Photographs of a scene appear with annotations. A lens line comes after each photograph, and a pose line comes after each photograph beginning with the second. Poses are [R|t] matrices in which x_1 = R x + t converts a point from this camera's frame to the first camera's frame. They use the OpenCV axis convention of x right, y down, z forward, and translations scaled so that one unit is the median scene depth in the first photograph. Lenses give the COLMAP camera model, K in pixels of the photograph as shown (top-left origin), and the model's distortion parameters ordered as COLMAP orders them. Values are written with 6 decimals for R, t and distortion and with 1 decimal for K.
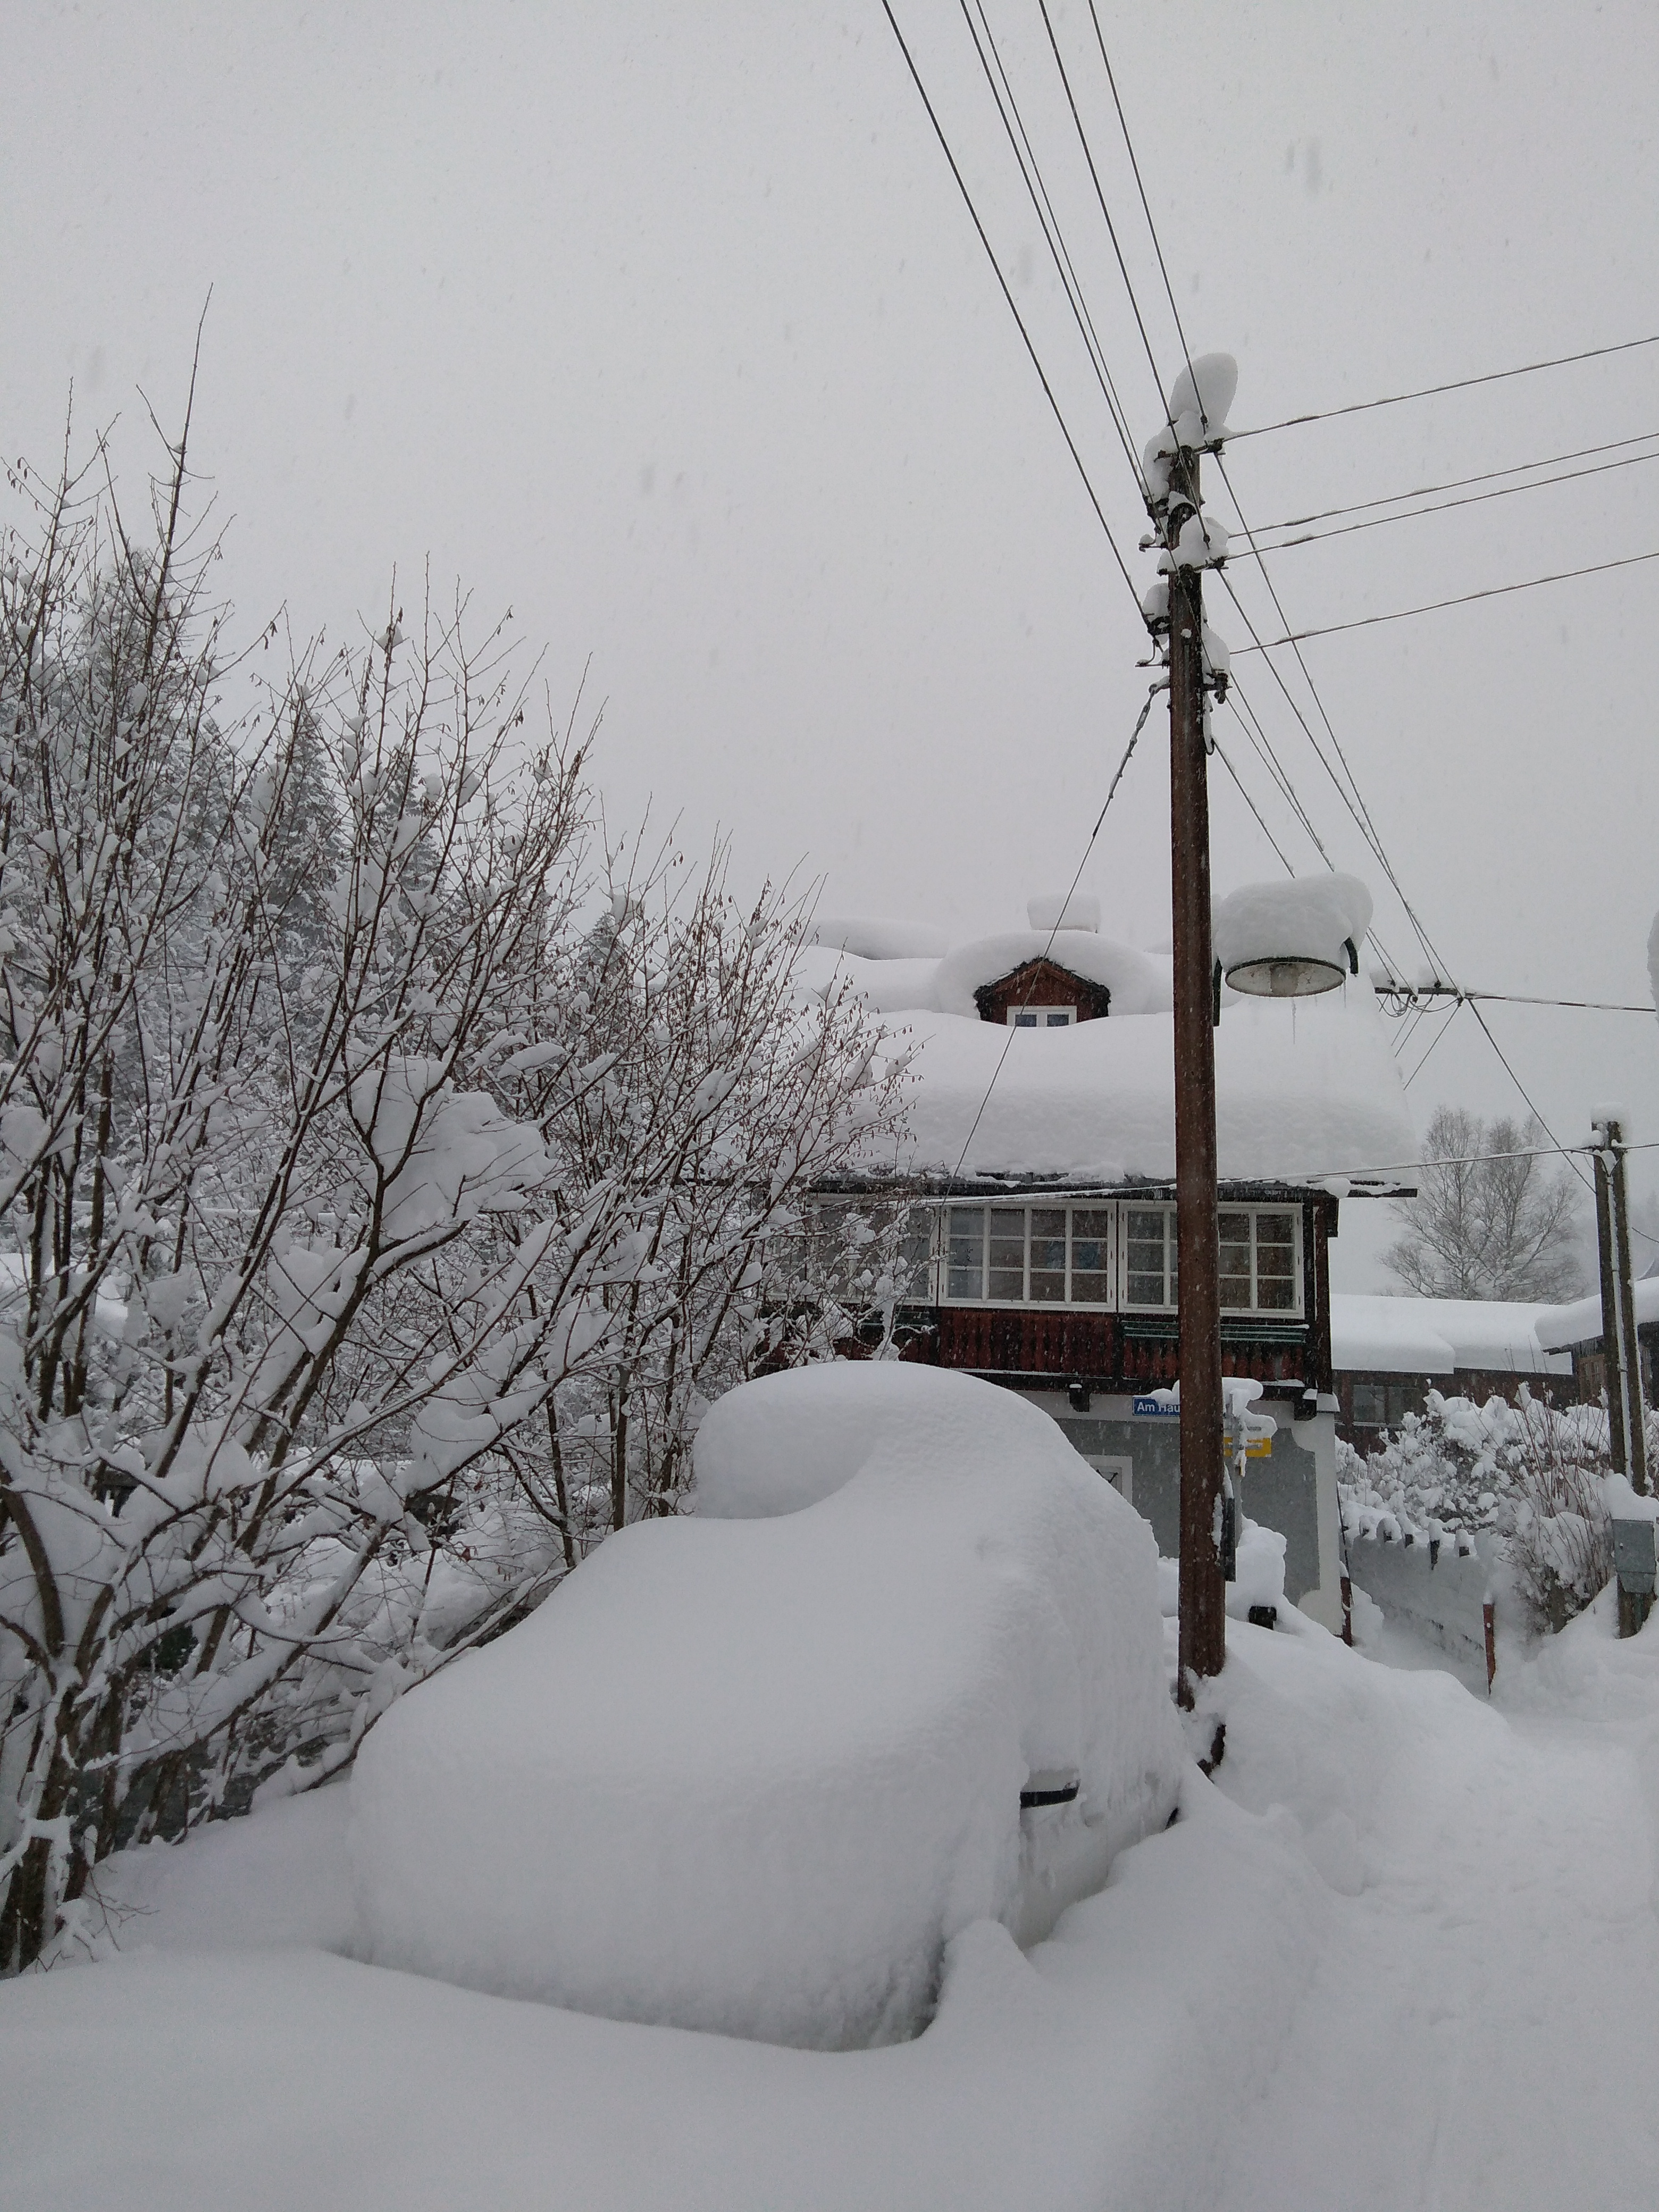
lens RADIAL K [[1607.1, 0, 829.5], [0, 1607.1, 1106.0], [0, 0, 1]] dist [0.020122, -0.004133]
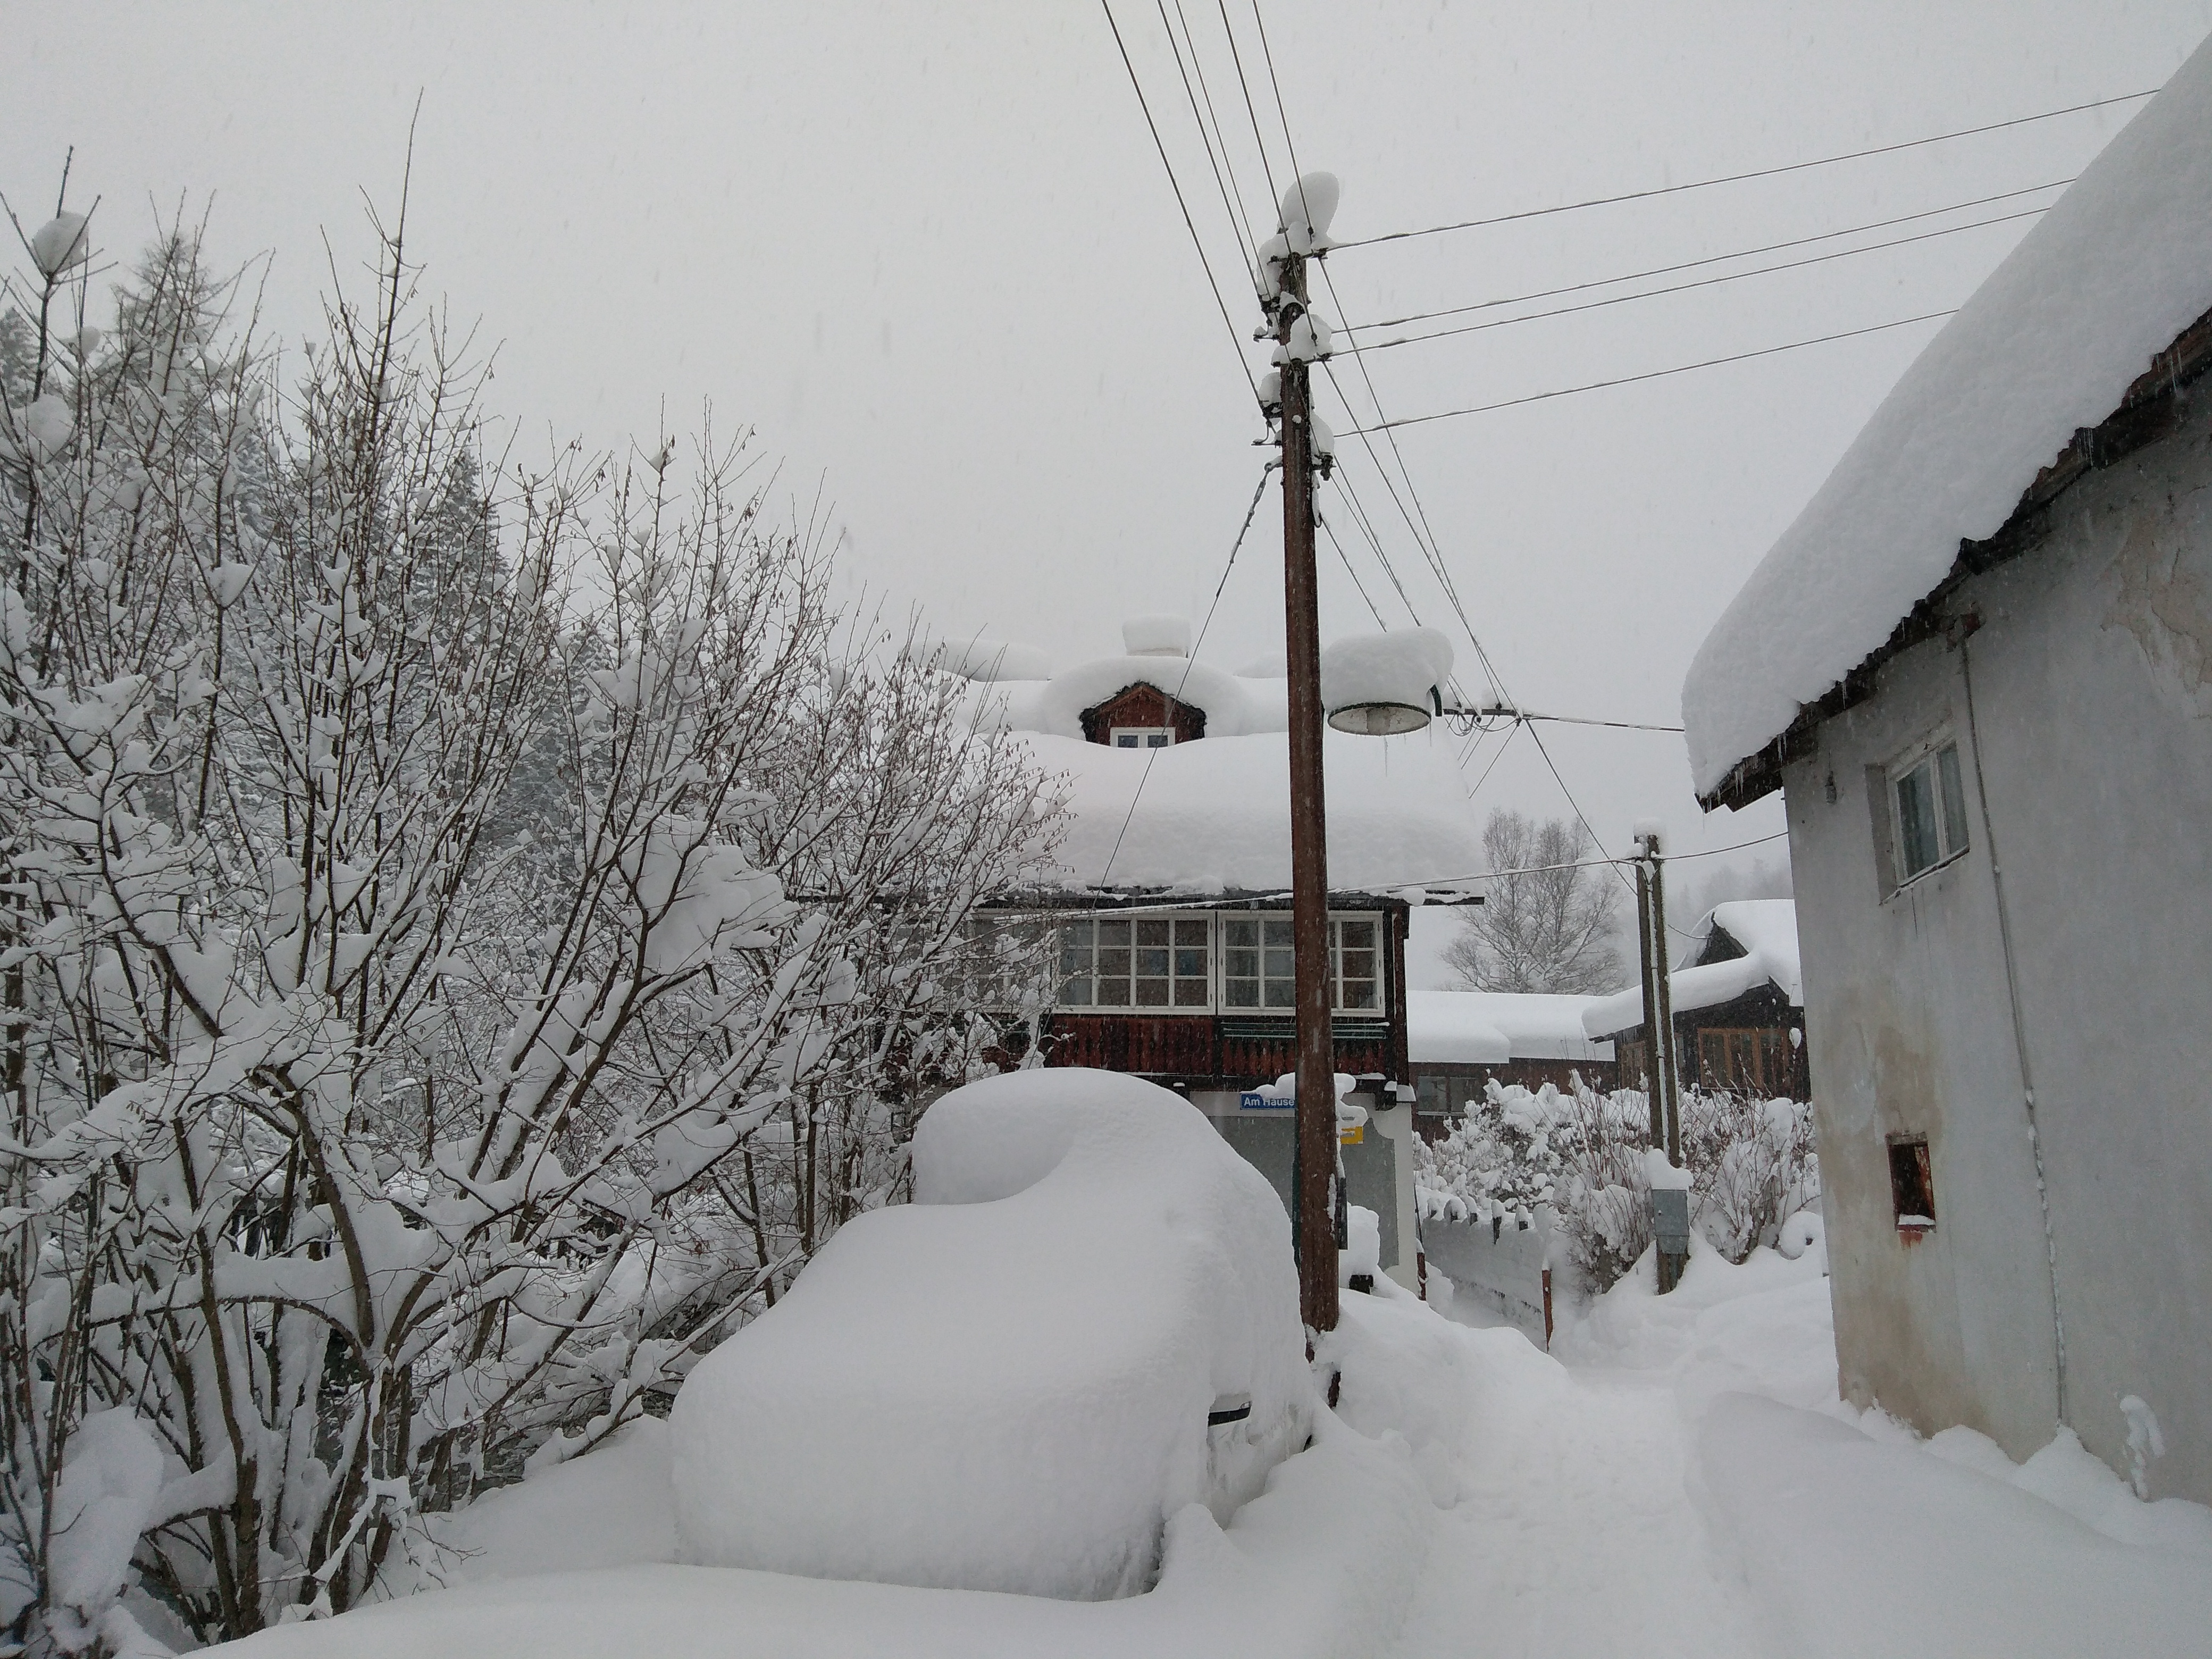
lens RADIAL K [[1607.1, 0, 1116.2], [0, 1607.1, 820.7], [0, 0, 1]] dist [0.020122, -0.004133]
pose [[0.991310, -0.006114, 0.131405, -0.049598], [0.005165, 0.999958, 0.007566, -0.017764], [-0.131446, -0.006822, 0.991300, -0.097120]]
